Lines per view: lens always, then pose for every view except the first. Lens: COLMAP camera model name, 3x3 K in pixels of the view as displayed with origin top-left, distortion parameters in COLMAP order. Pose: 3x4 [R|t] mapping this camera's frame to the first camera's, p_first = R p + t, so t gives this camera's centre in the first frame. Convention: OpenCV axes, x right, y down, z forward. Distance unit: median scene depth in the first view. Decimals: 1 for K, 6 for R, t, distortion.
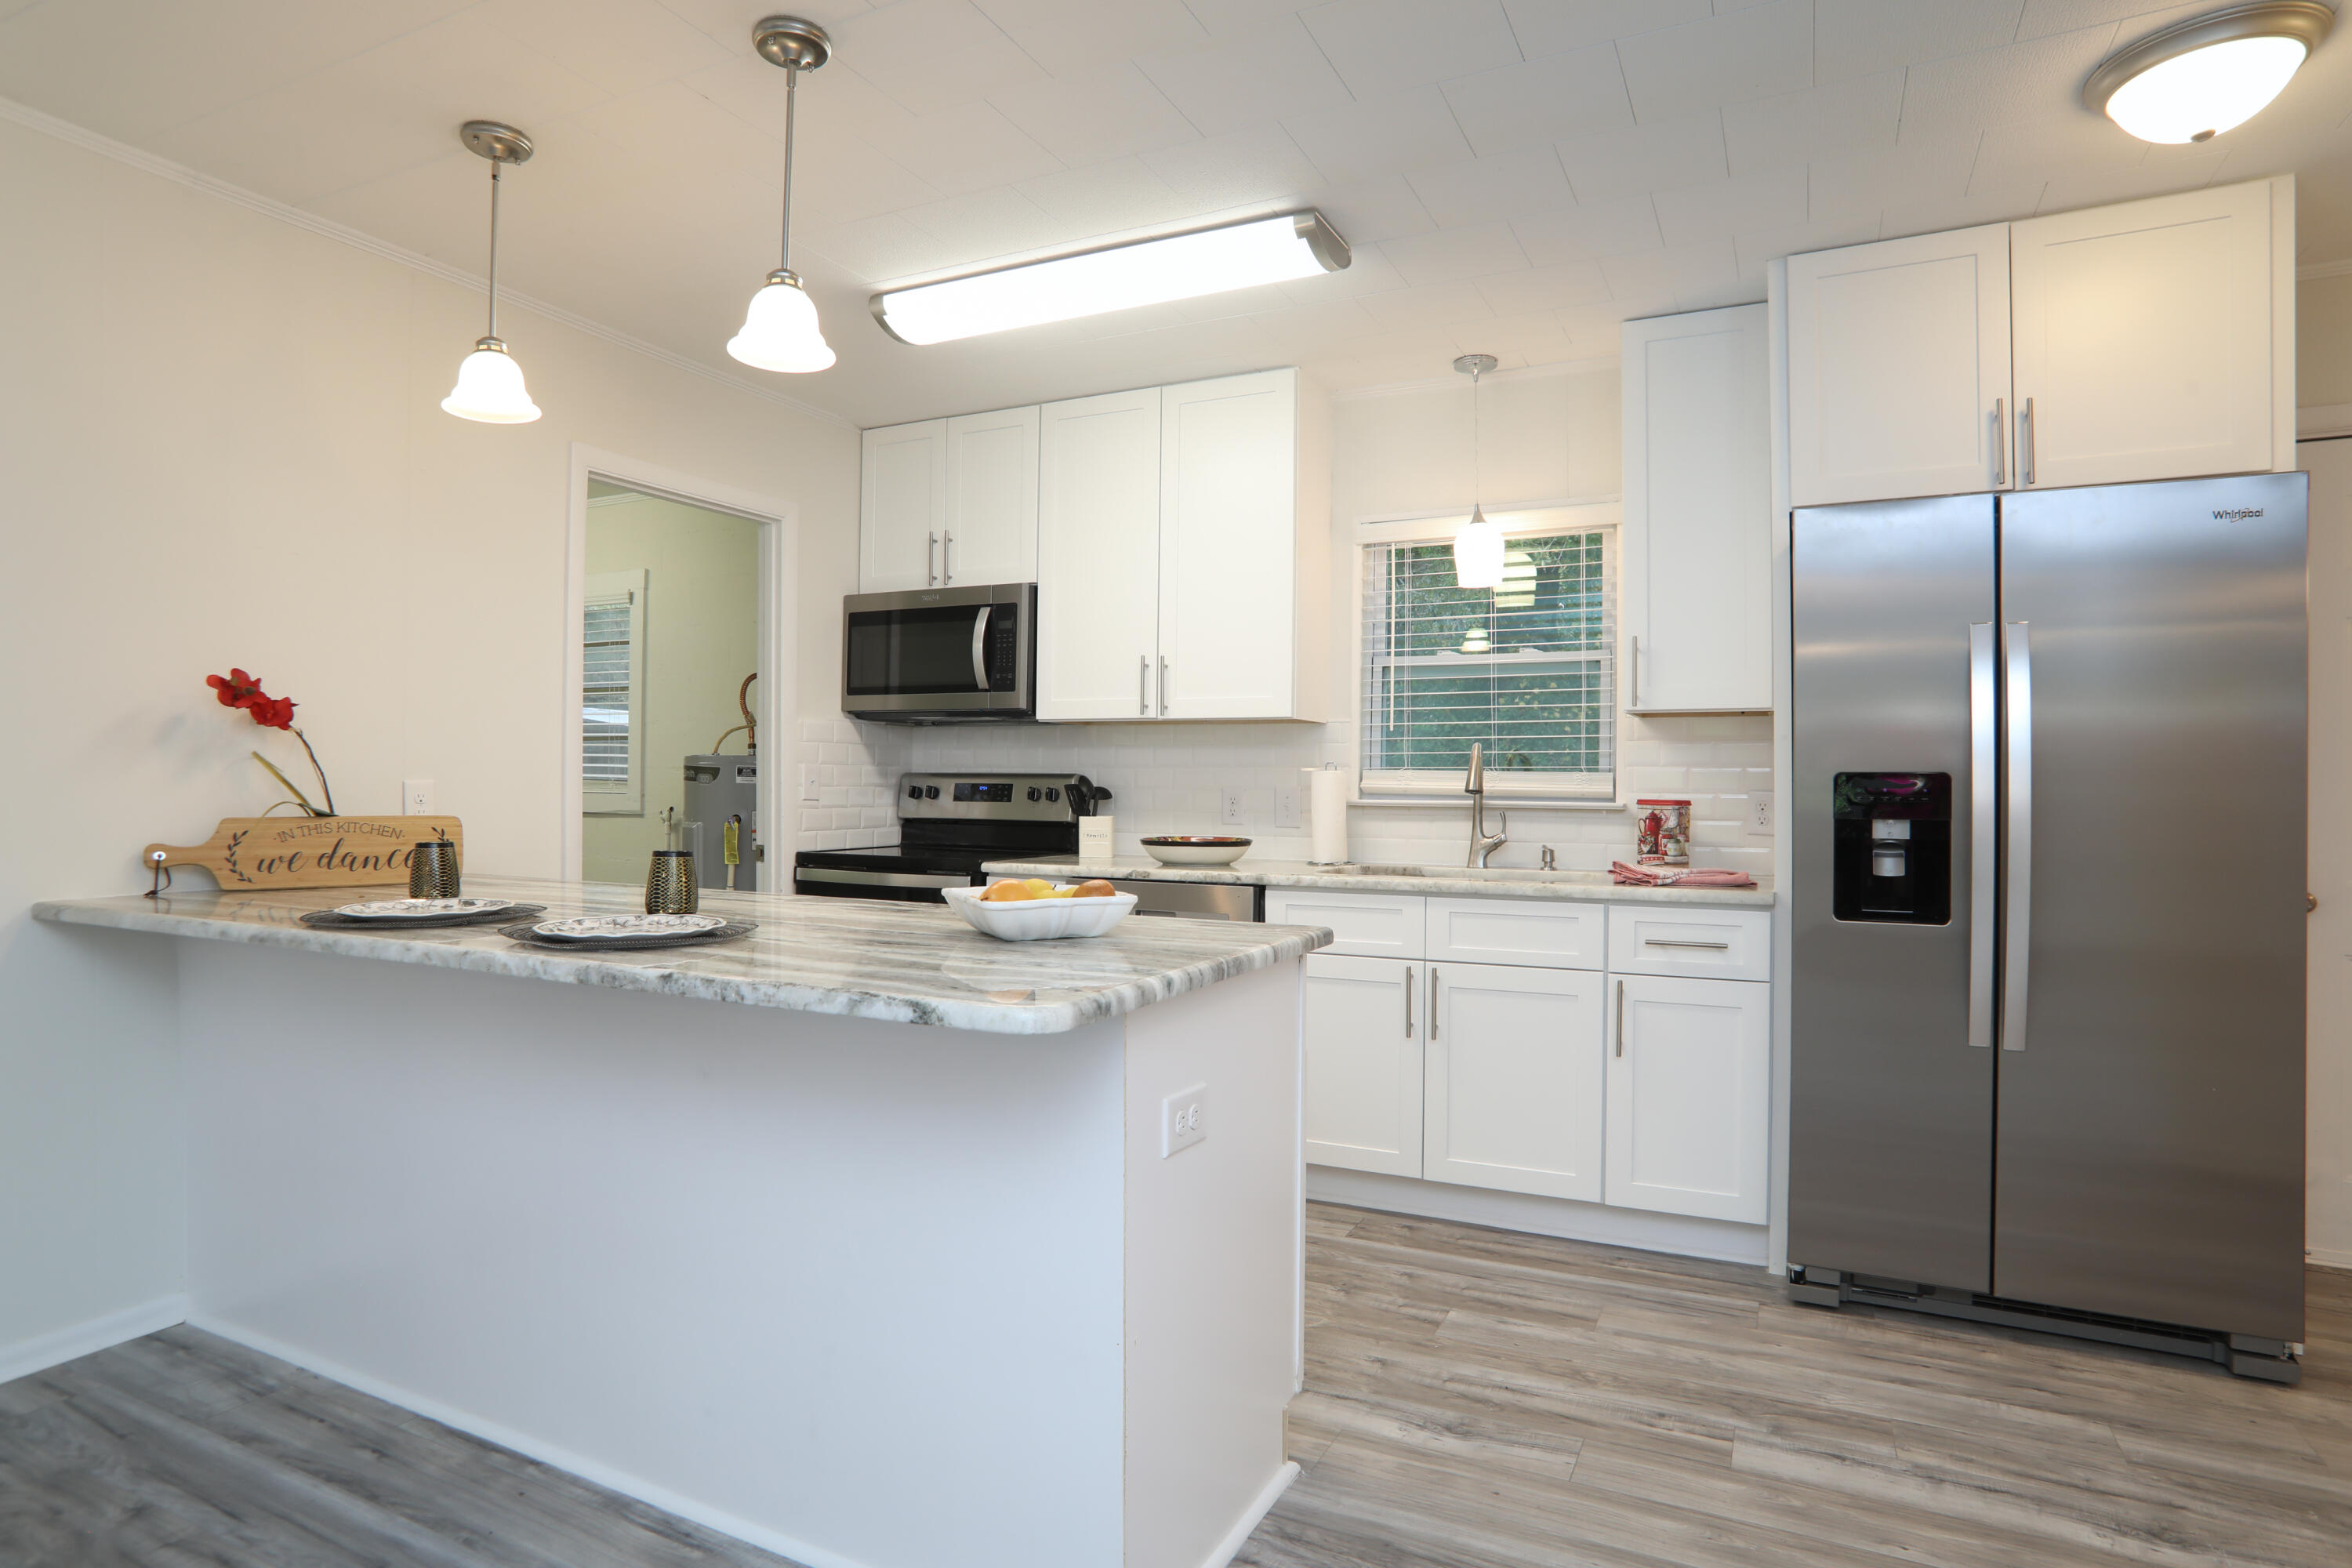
lens RADIAL K [[1271.2, 0, 1164.7], [0, 1271.2, 783.3], [0, 0, 1]] dist [-0.004668, 0.001466]
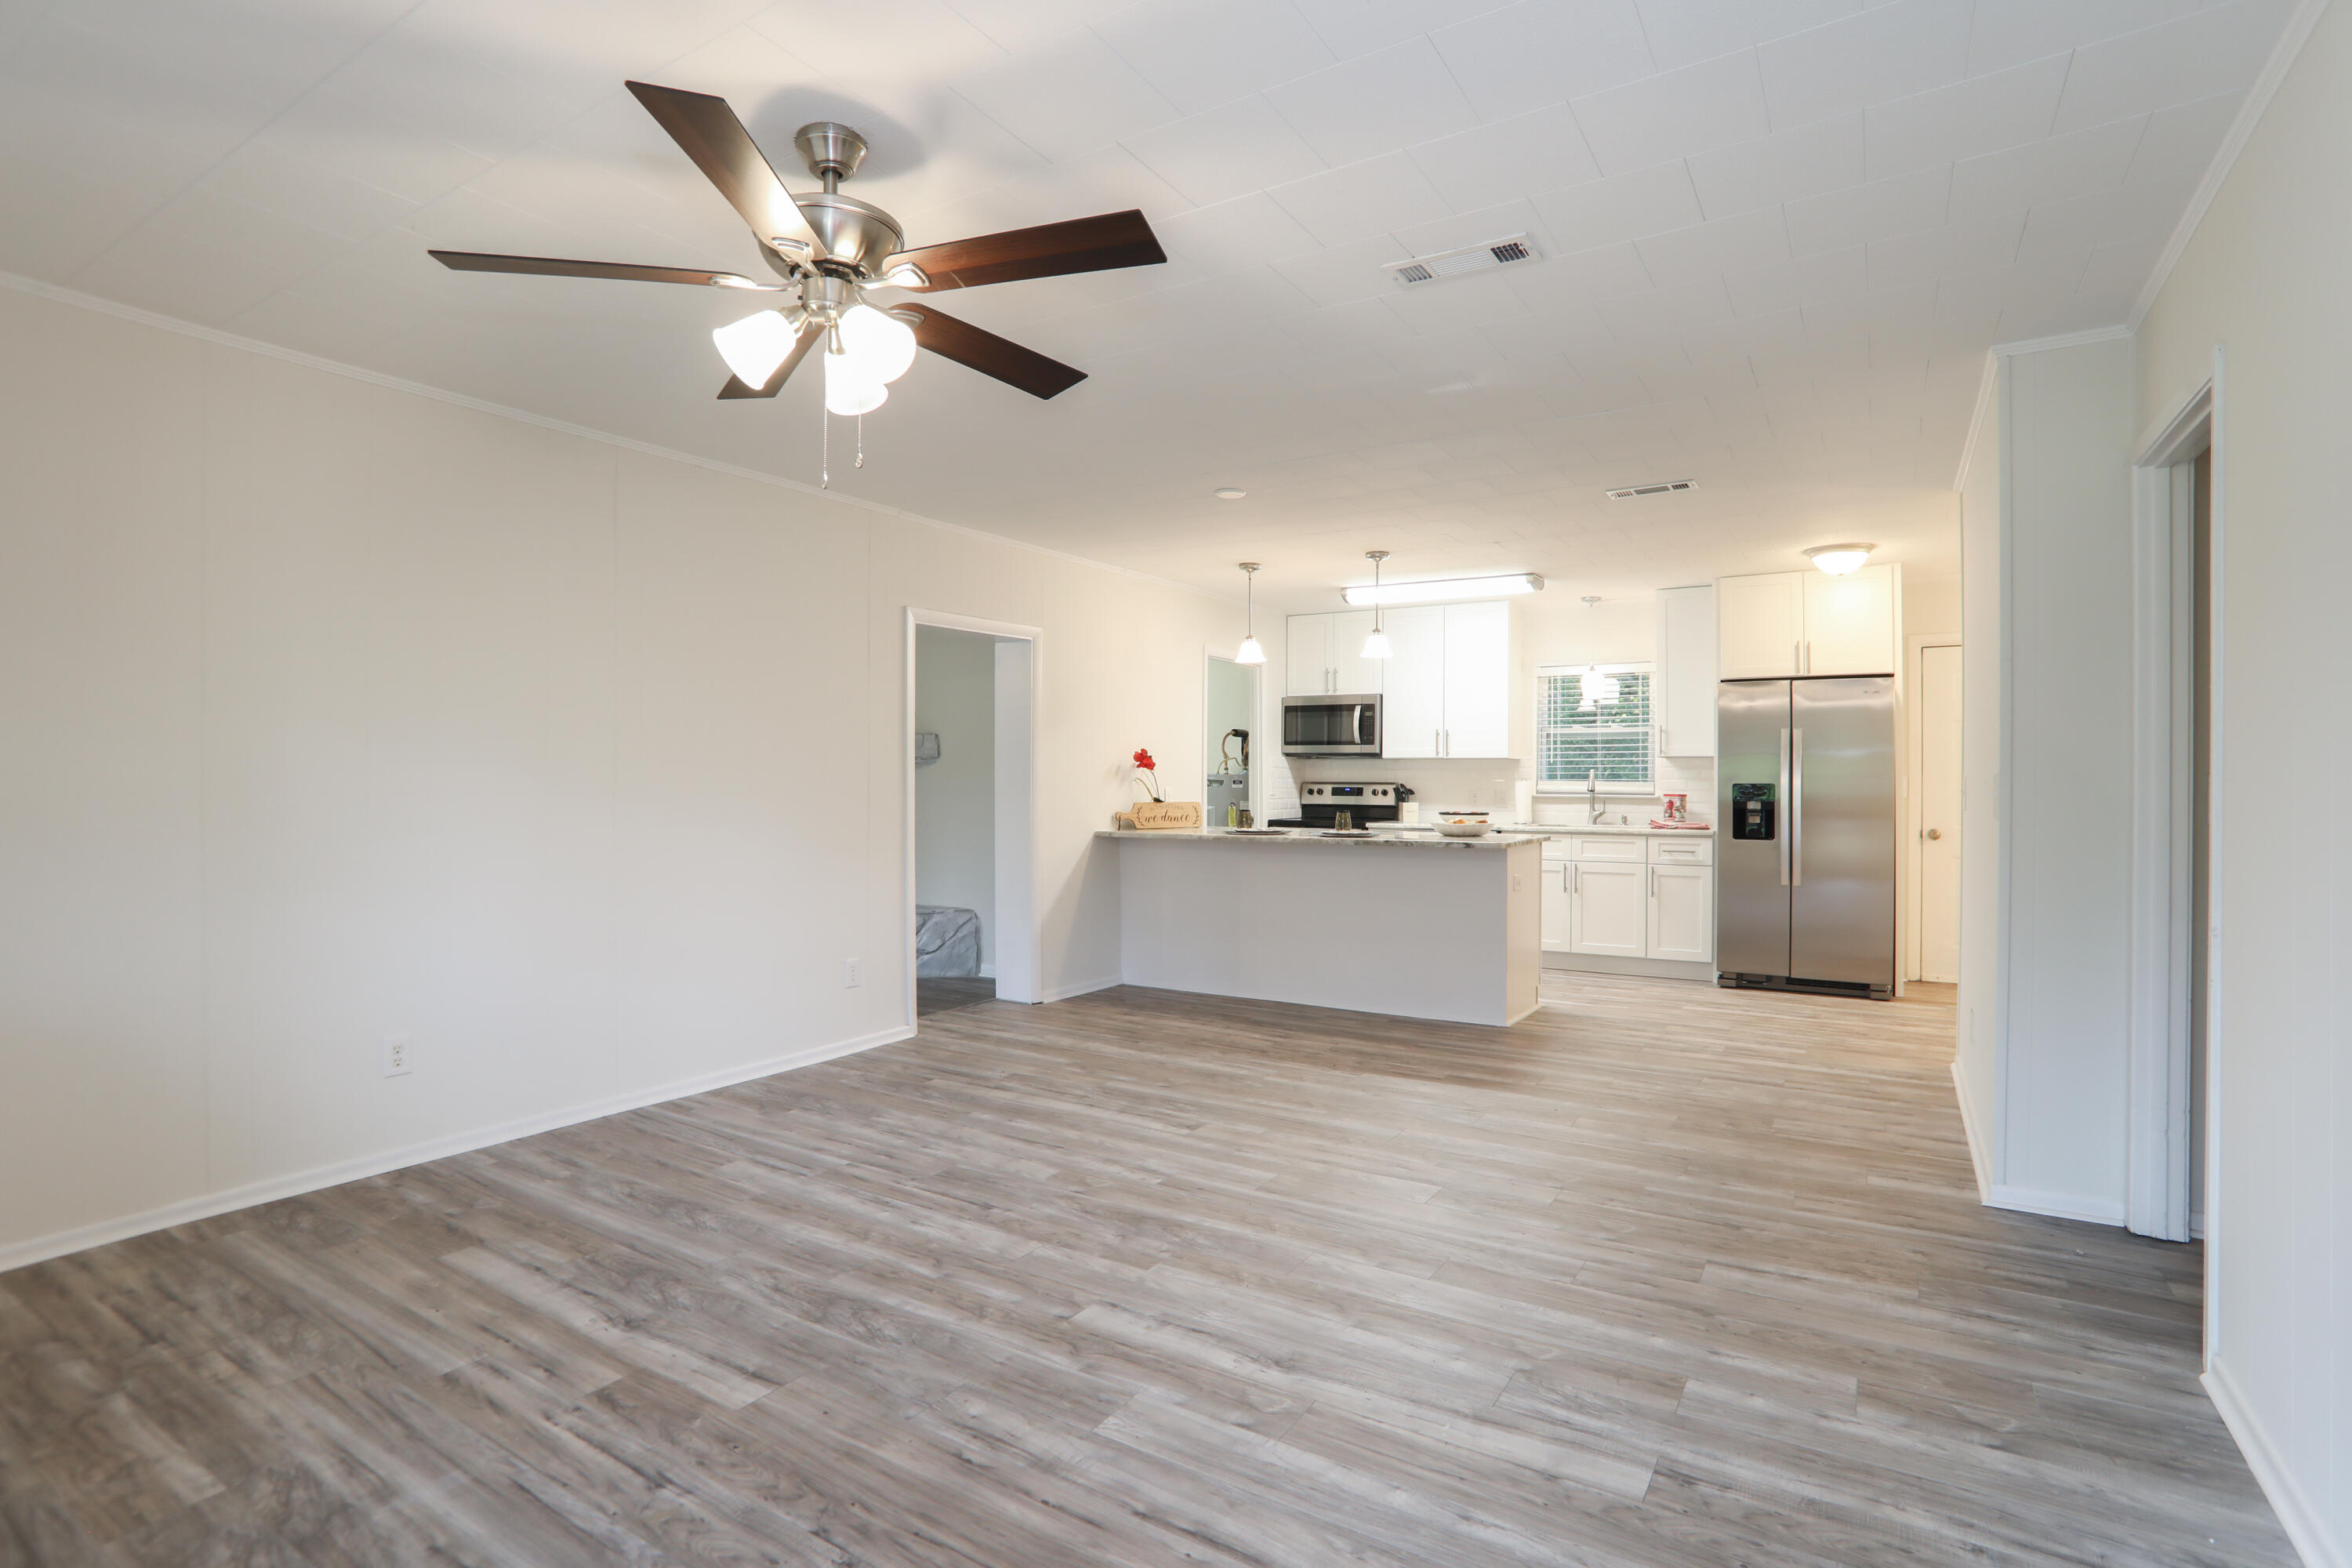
lens RADIAL K [[1163.0, 0, 1192.4], [0, 1163.0, 780.3], [0, 0, 1]] dist [-0.031870, -0.000182]
pose [[0.997643, -0.002983, -0.068554, -0.304698], [0.003007, 0.999995, 0.000247, -0.013968], [0.068553, -0.000452, 0.997647, -1.041650]]
